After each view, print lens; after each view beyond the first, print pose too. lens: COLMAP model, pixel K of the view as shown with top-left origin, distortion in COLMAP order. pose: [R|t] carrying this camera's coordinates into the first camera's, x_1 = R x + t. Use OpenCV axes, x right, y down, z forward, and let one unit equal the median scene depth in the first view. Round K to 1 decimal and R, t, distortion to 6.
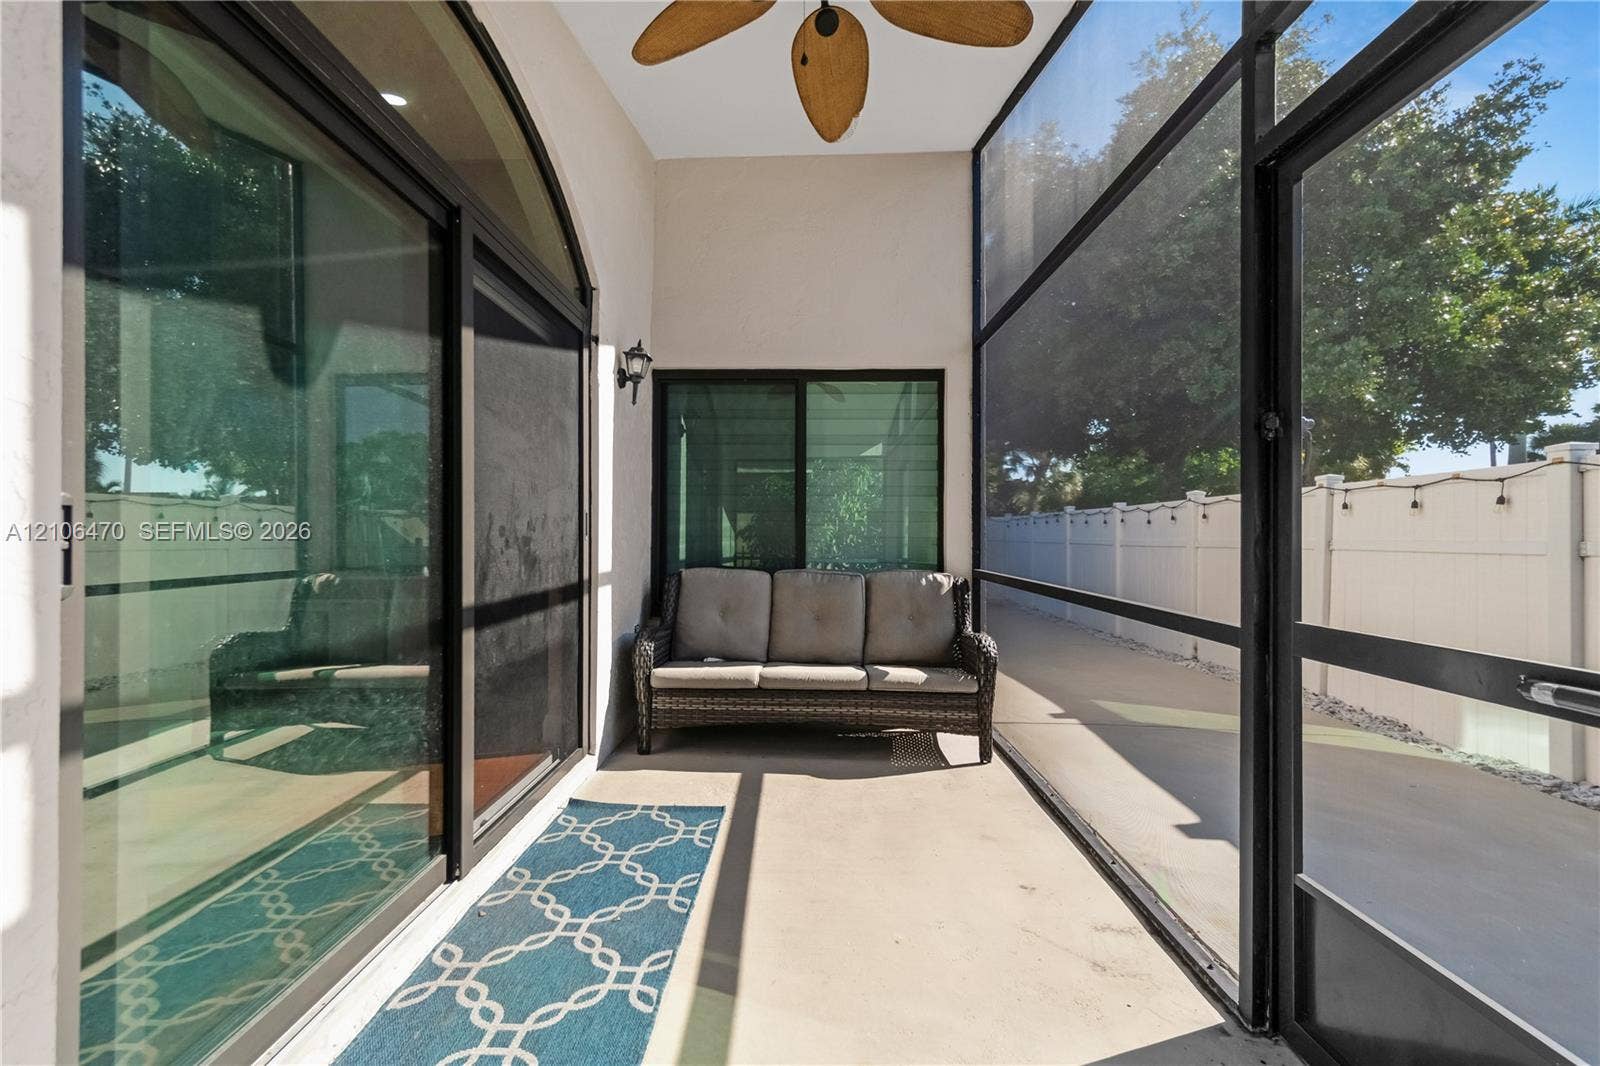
lens RADIAL K [[713.6, 0, 796.5], [0, 713.6, 535.1], [0, 0, 1]] dist [0.001238, -0.003494]
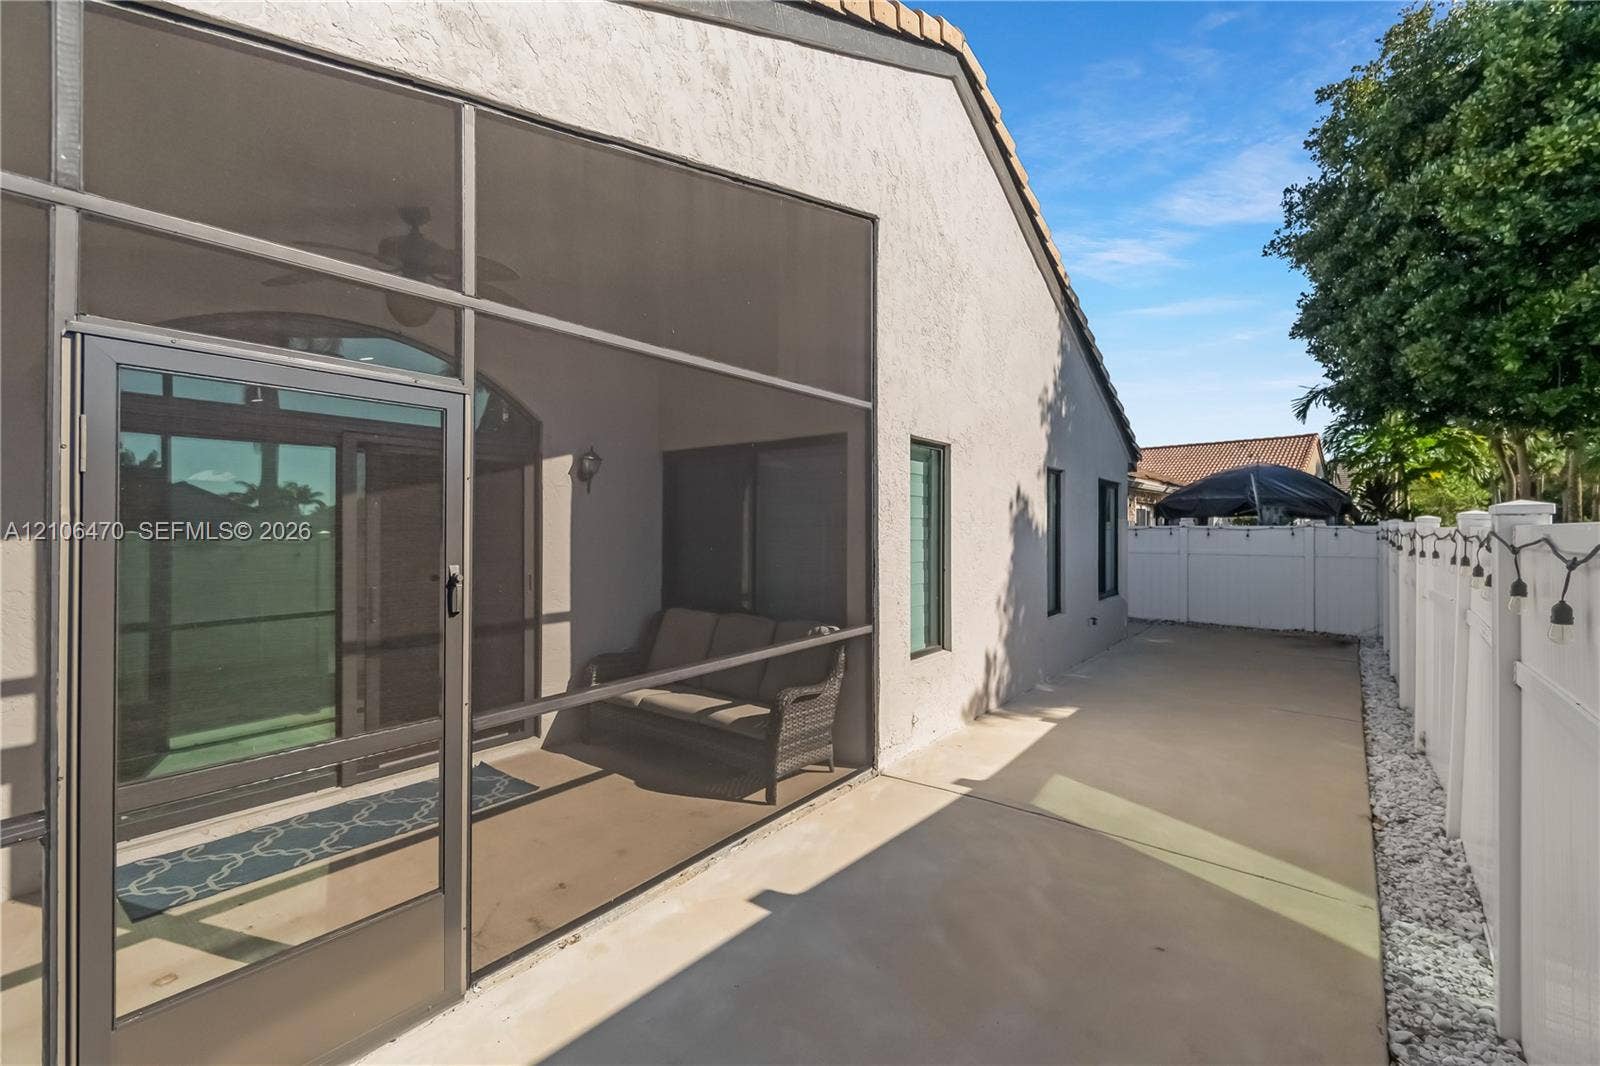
lens RADIAL K [[713.6, 0, 789.4], [0, 713.6, 526.1], [0, 0, 1]] dist [0.001238, -0.003494]
pose [[0.798872, -0.014134, -0.601335, 1.193041], [0.011786, 0.999900, -0.007844, -0.132808], [0.601386, -0.000821, 0.798959, 0.148239]]
